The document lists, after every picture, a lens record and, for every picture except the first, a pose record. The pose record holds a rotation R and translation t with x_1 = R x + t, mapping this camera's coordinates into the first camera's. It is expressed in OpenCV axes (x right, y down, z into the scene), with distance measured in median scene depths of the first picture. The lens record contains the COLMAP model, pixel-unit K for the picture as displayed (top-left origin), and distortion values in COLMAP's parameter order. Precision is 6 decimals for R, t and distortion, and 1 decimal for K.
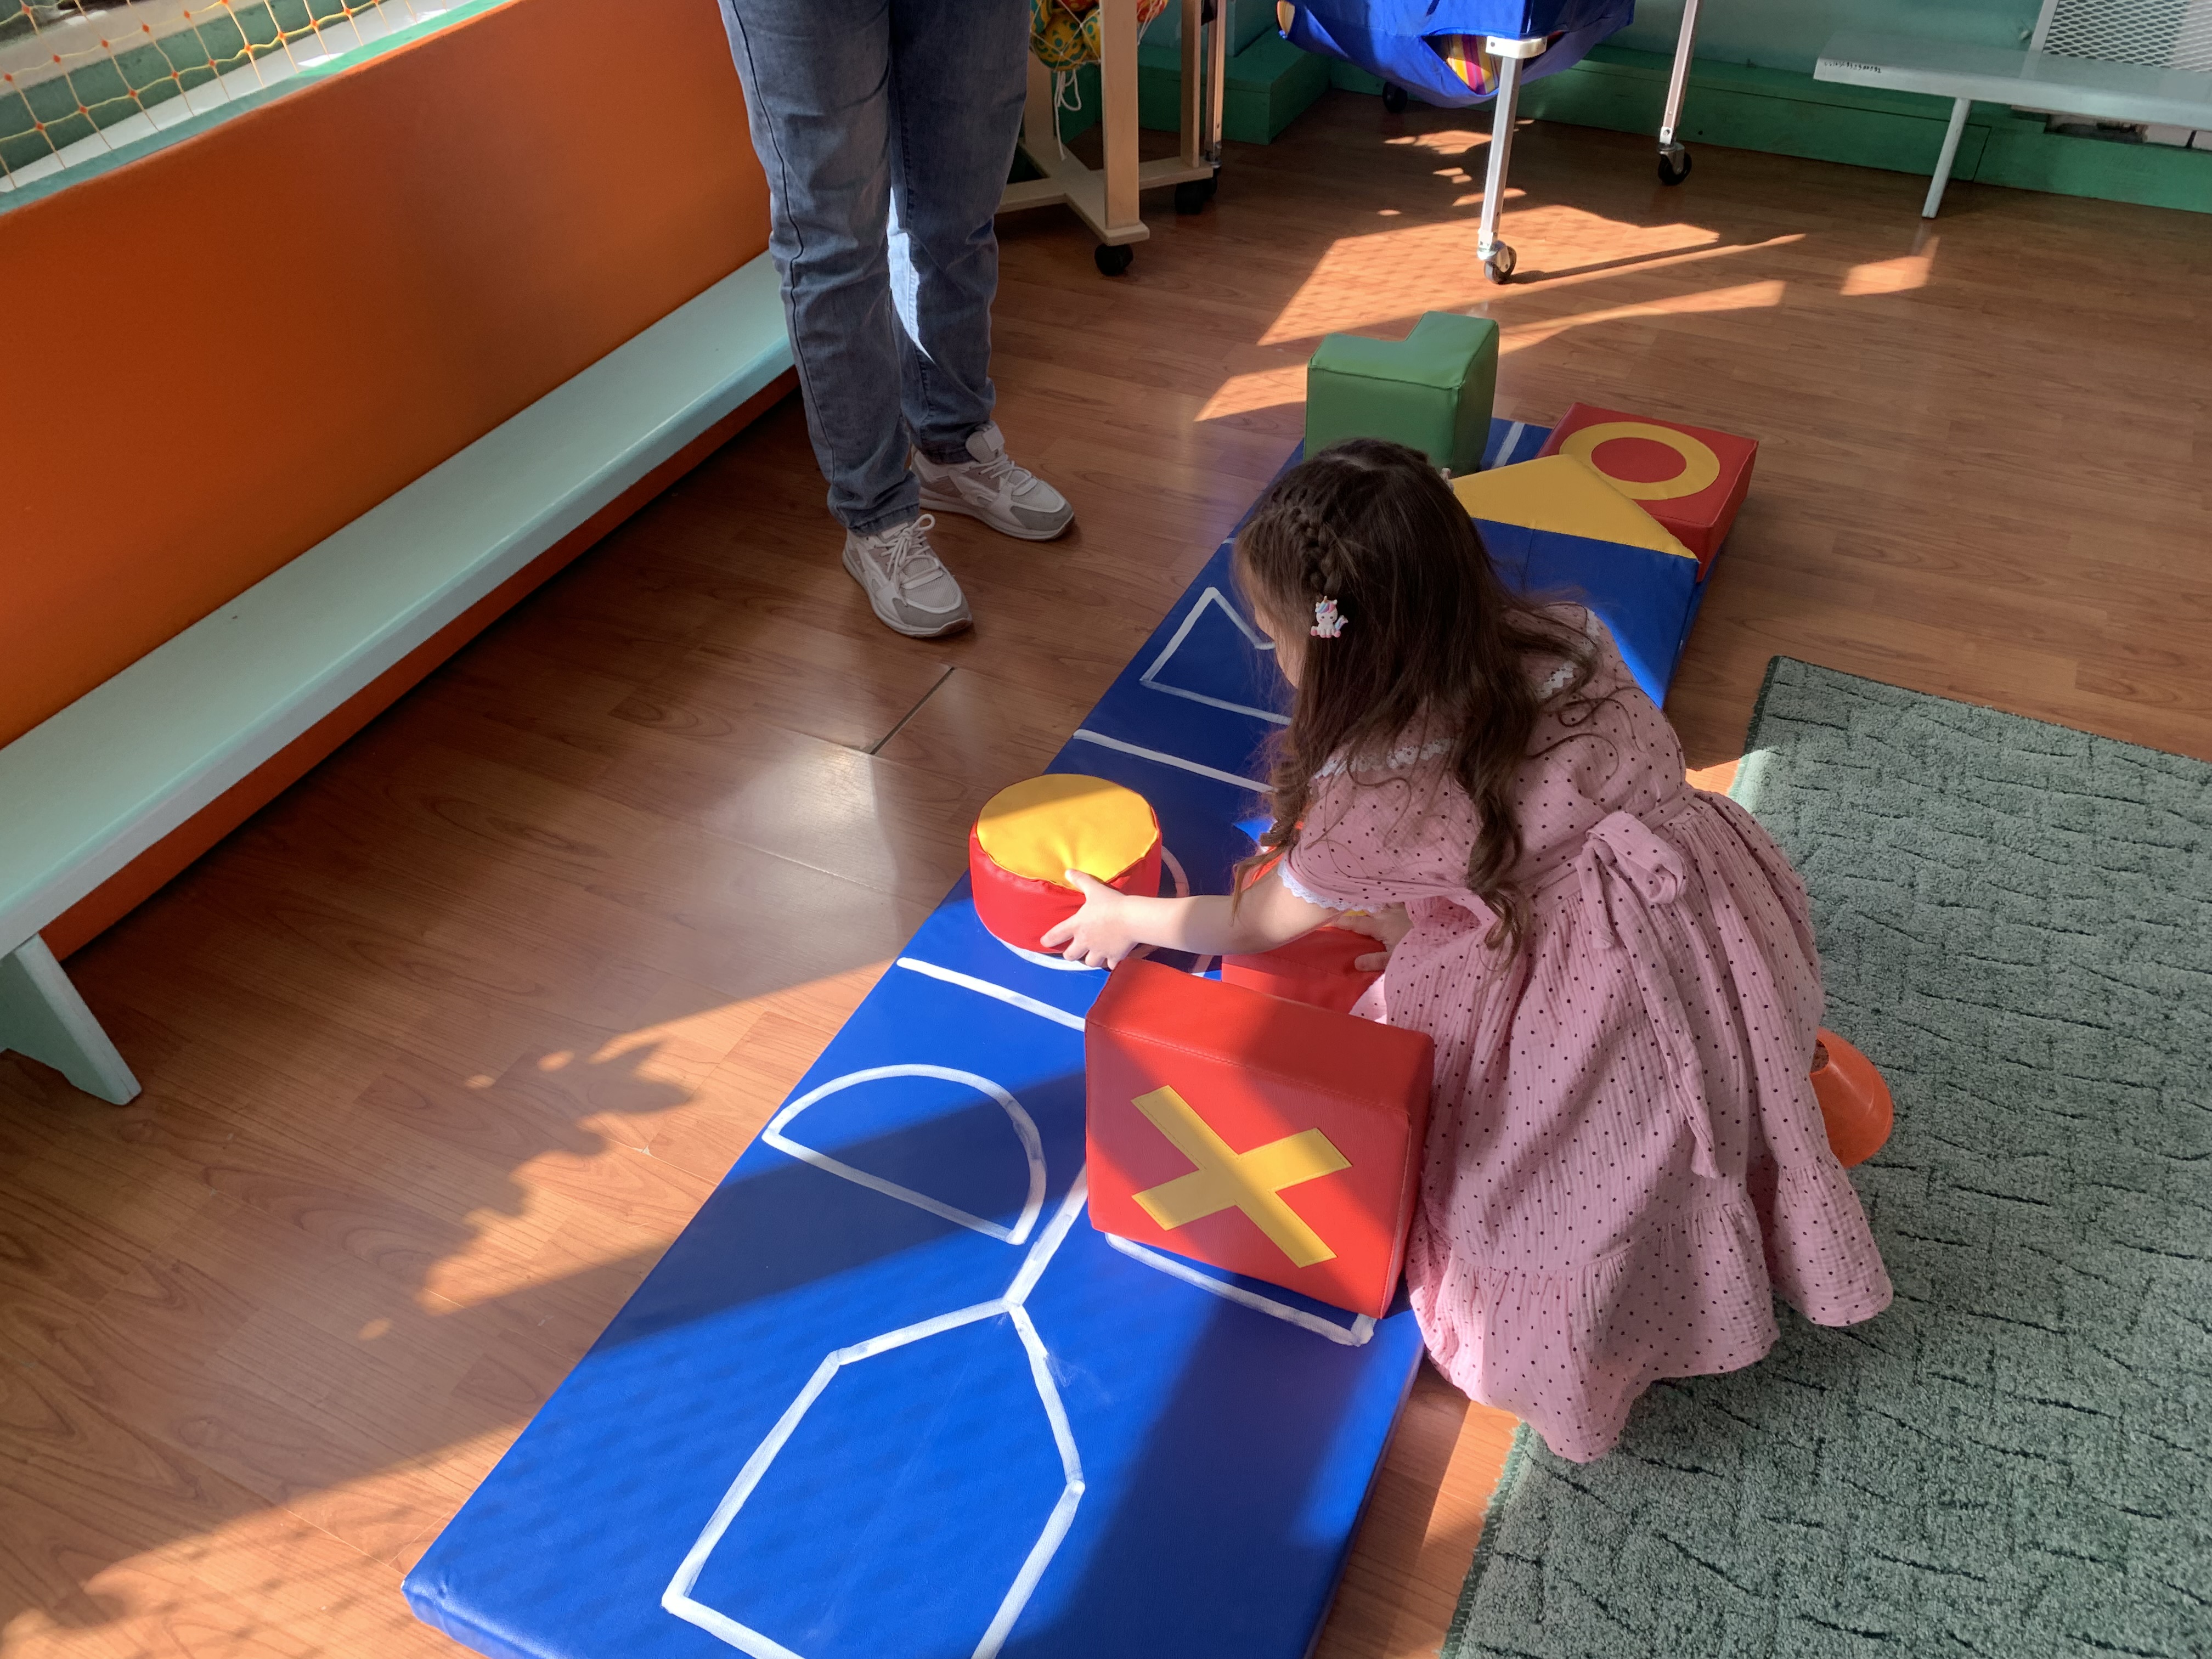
lens RADIAL K [[1702.1, 0, 1114.3], [0, 1702.1, 830.5], [0, 0, 1]] dist [0.023583, -0.016764]
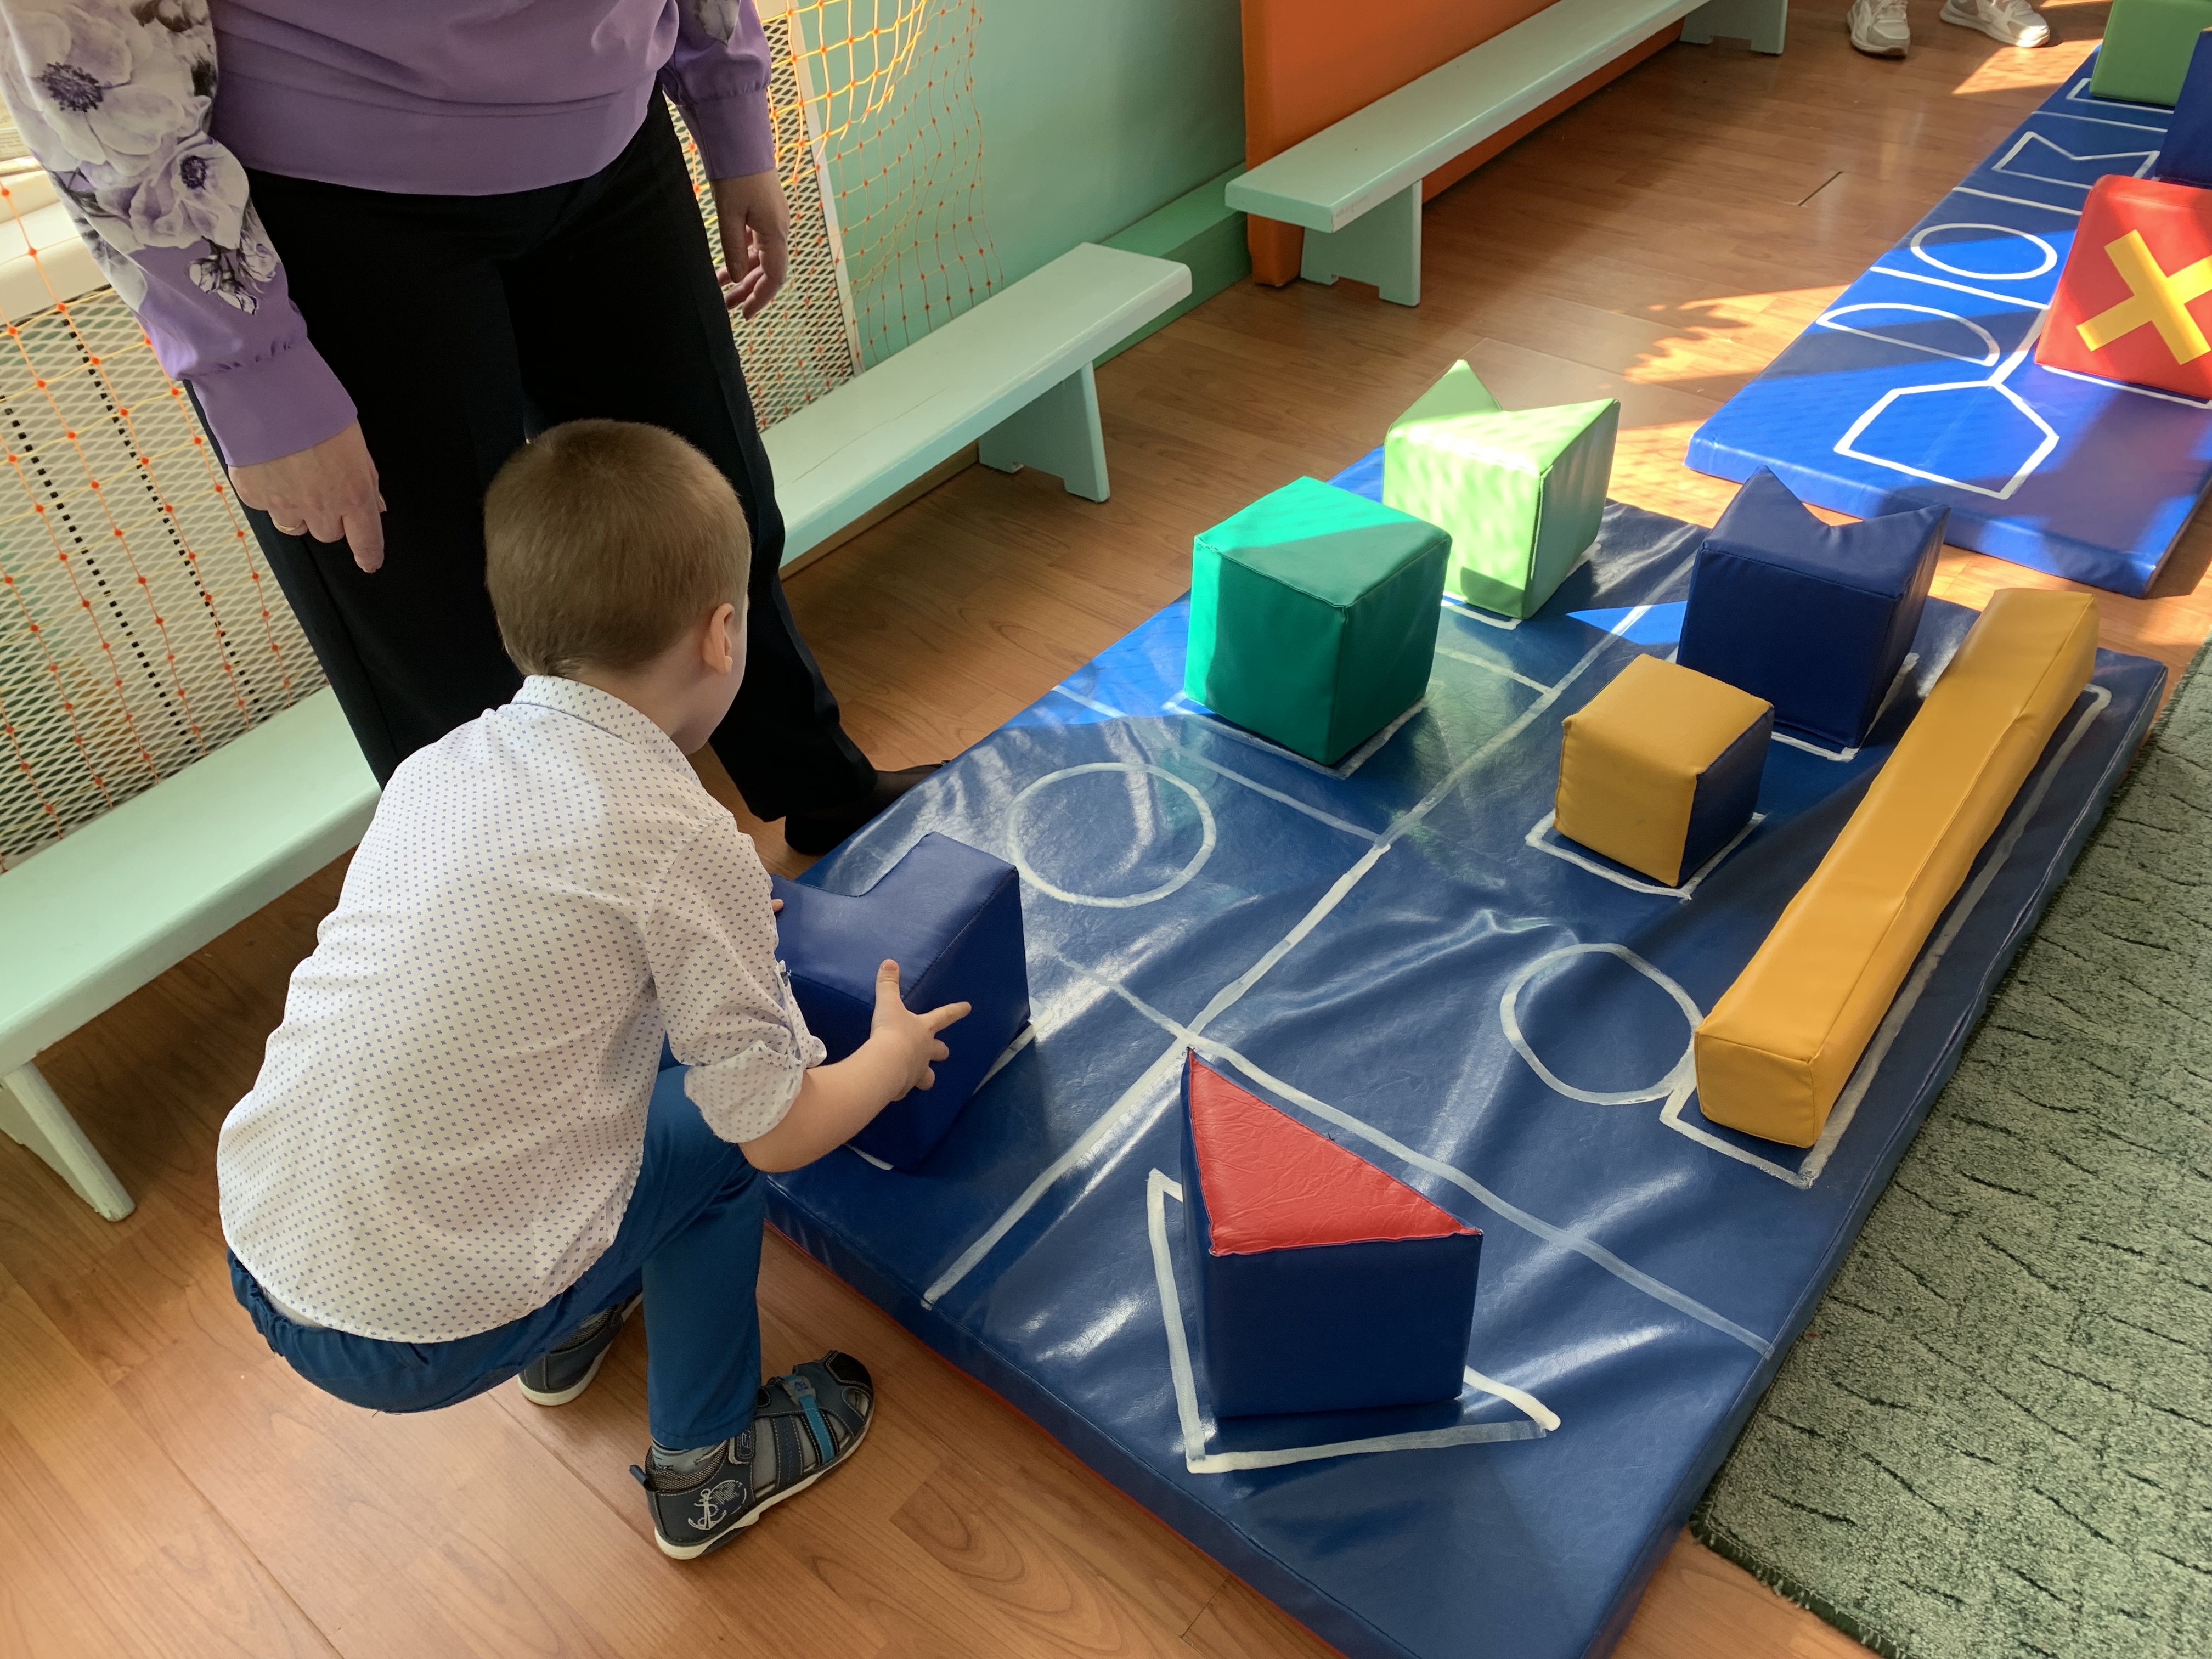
lens RADIAL K [[1702.1, 0, 1102.7], [0, 1702.1, 829.8], [0, 0, 1]] dist [0.023583, -0.016764]
pose [[0.972894, 0.127277, -0.193074, -0.530293], [-0.126546, 0.991829, 0.016165, 0.784987], [0.193554, 0.008706, 0.981051, -0.879792]]
